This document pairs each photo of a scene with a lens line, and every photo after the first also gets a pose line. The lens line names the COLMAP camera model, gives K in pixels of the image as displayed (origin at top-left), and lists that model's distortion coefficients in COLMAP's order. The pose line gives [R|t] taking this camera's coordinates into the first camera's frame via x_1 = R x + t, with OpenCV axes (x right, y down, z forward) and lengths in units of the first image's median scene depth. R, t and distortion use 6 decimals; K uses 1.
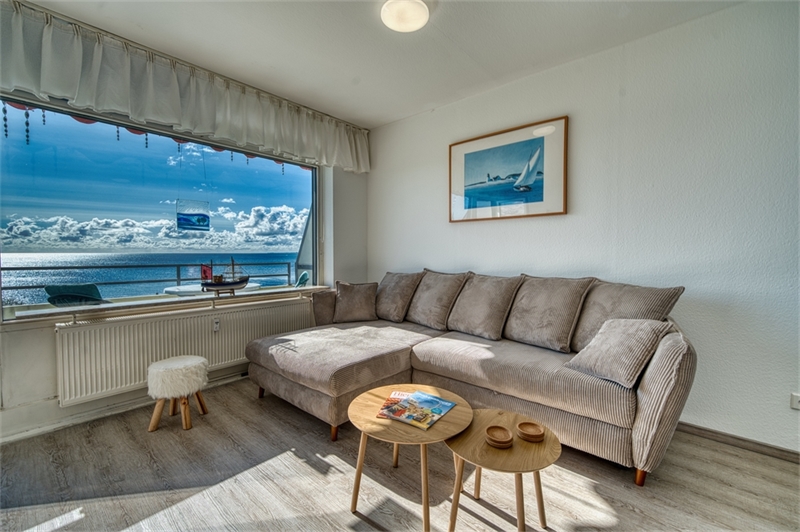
lens RADIAL K [[345.5, 0, 403.7], [0, 345.5, 268.2], [0, 0, 1]] dist [0.000278, 0.000204]
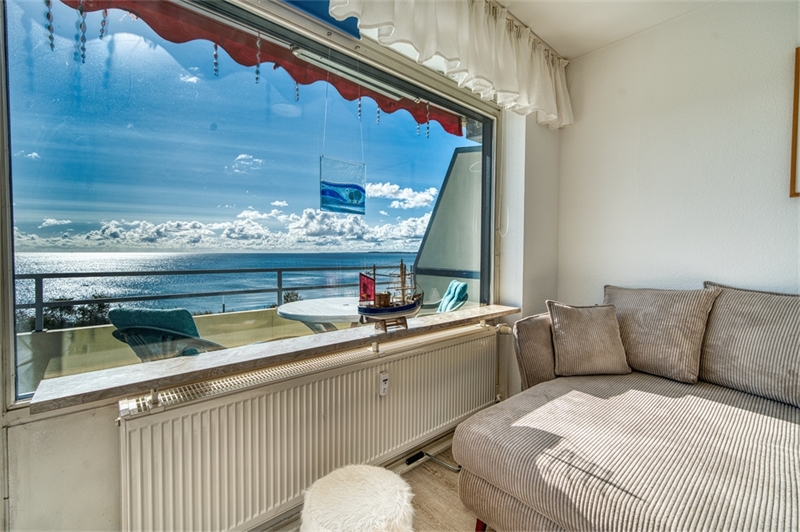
lens RADIAL K [[346.6, 0, 400.0], [0, 346.6, 266.0], [0, 0, 1]] dist [0.001566, 0.000084]
pose [[0.990083, 0.008574, -0.140224, -0.421795], [-0.009593, 0.999932, -0.006594, -0.019426], [0.140158, 0.007874, 0.990098, 0.437359]]
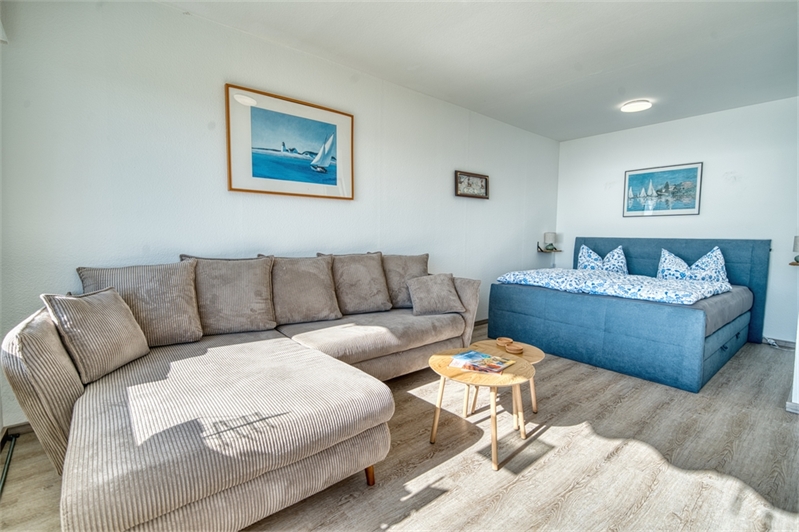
lens RADIAL K [[358.7, 0, 399.5], [0, 358.7, 266.0], [0, 0, 1]] dist [0.001043, -0.000067]
pose [[0.158041, -0.085698, 0.983707, -0.648534], [0.037411, 0.996031, 0.080762, -0.021330], [-0.986724, 0.024038, 0.160620, 0.574918]]
